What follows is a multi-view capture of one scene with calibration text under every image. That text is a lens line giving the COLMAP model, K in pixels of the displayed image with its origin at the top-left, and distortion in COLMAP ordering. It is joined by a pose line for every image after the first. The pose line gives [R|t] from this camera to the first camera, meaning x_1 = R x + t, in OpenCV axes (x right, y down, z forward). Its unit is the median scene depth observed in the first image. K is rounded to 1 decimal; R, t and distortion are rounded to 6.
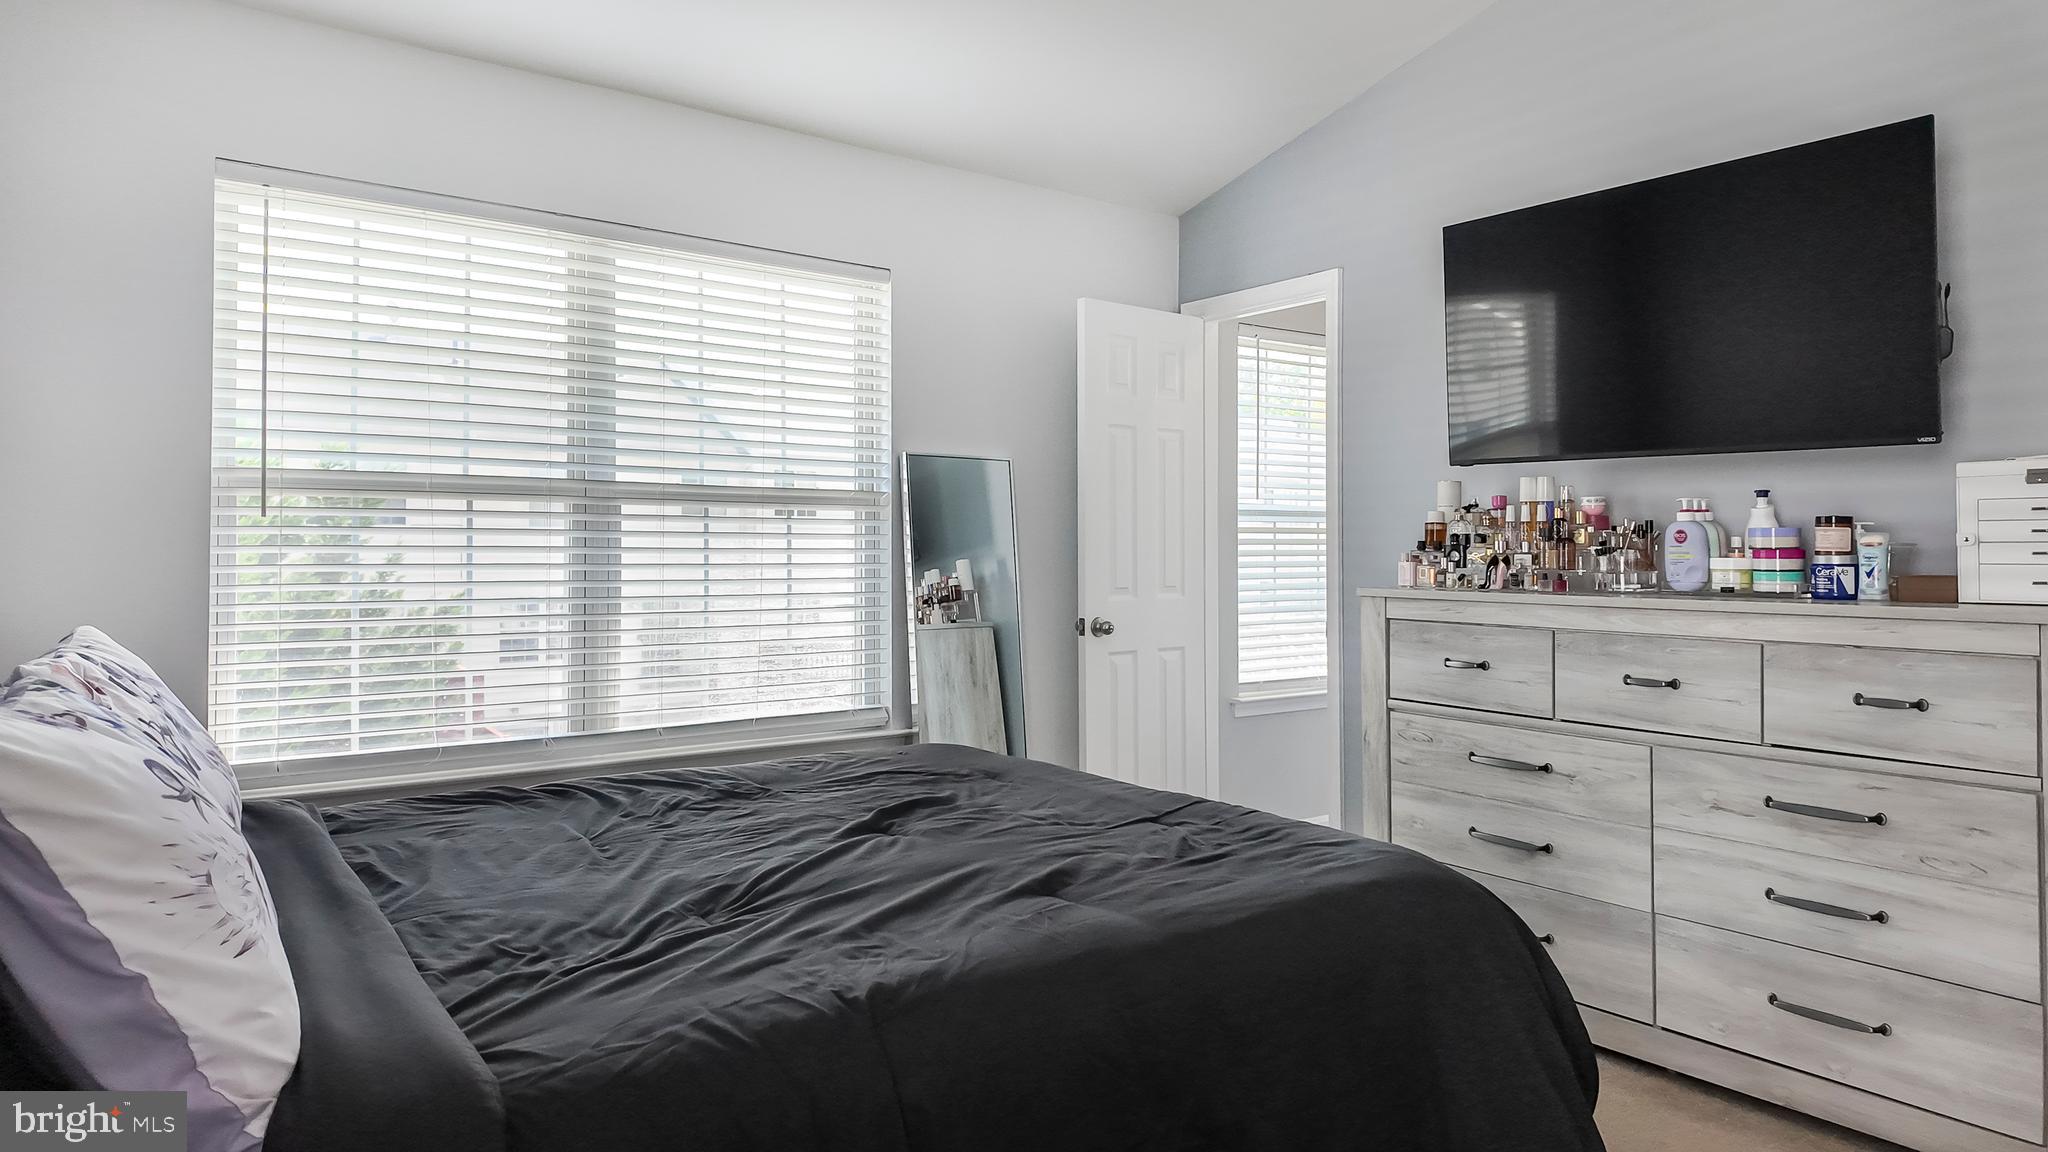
lens RADIAL K [[1229.4, 0, 1027.3], [0, 1229.4, 533.6], [0, 0, 1]] dist [0.000727, -0.050283]
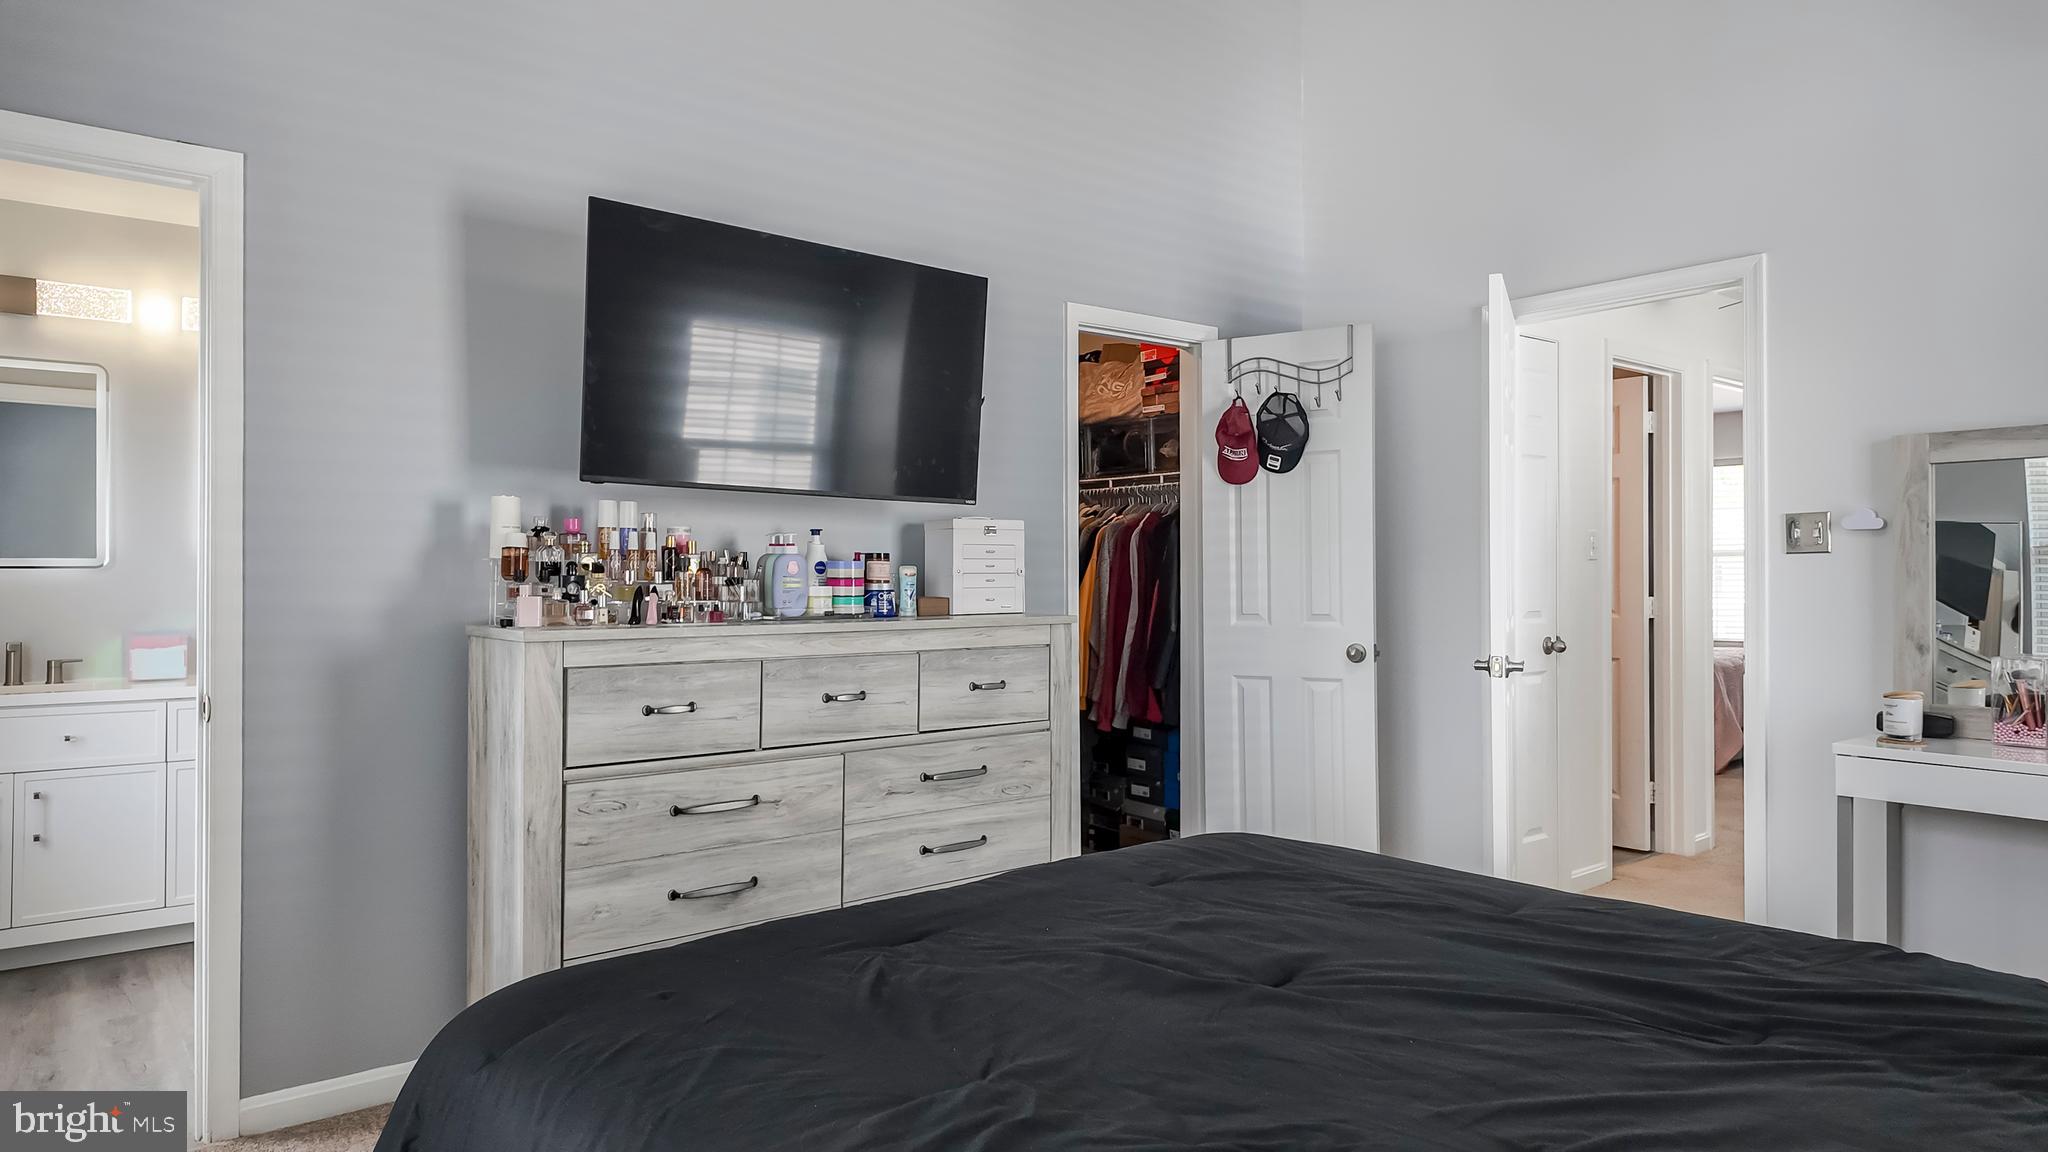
lens RADIAL K [[1183.0, 0, 1024.0], [0, 1183.0, 576.0], [0, 0, 1]] dist [0.004402, -0.000403]
pose [[-0.064952, 0.006006, 0.997870, -0.579063], [-0.002600, 0.999977, -0.006188, 0.016798], [-0.997885, -0.002997, -0.064935, 0.900451]]
